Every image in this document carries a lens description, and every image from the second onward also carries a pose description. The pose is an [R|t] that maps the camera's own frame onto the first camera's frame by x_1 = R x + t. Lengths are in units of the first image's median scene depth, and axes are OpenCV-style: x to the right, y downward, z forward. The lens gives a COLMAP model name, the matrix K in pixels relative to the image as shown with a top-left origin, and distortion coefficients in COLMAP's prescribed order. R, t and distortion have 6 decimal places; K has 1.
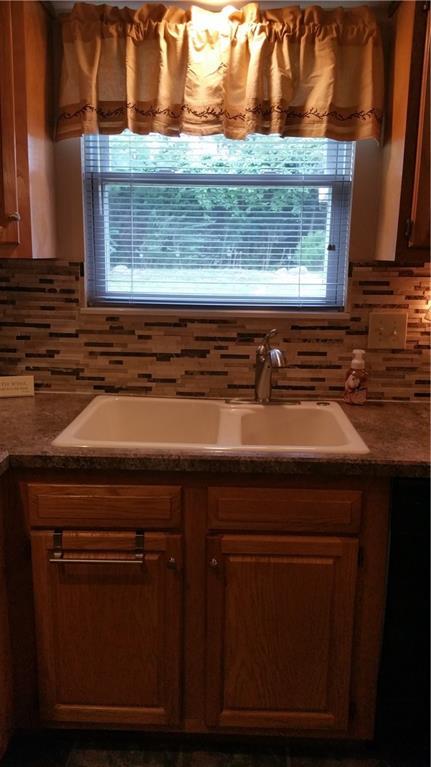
lens RADIAL K [[620.7, 0, 214.2], [0, 620.7, 381.1], [0, 0, 1]] dist [0.095282, -0.207663]
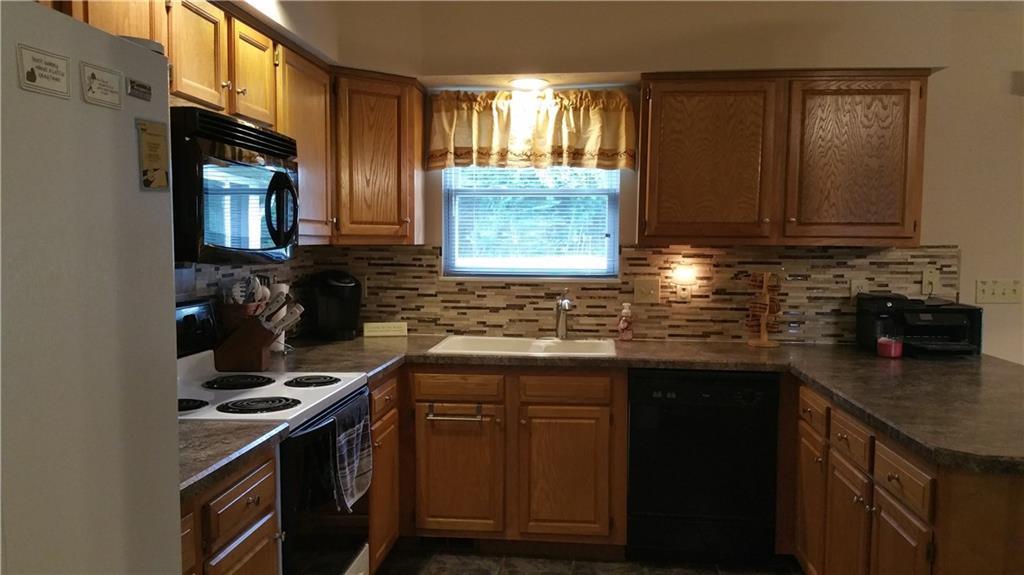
lens RADIAL K [[828.7, 0, 514.6], [0, 828.7, 289.6], [0, 0, 1]] dist [0.095282, -0.207663]
pose [[0.998098, -0.006300, -0.061327, 0.094850], [-0.002227, 0.990432, -0.137985, 0.202845], [0.061609, 0.137859, 0.988534, -1.028935]]
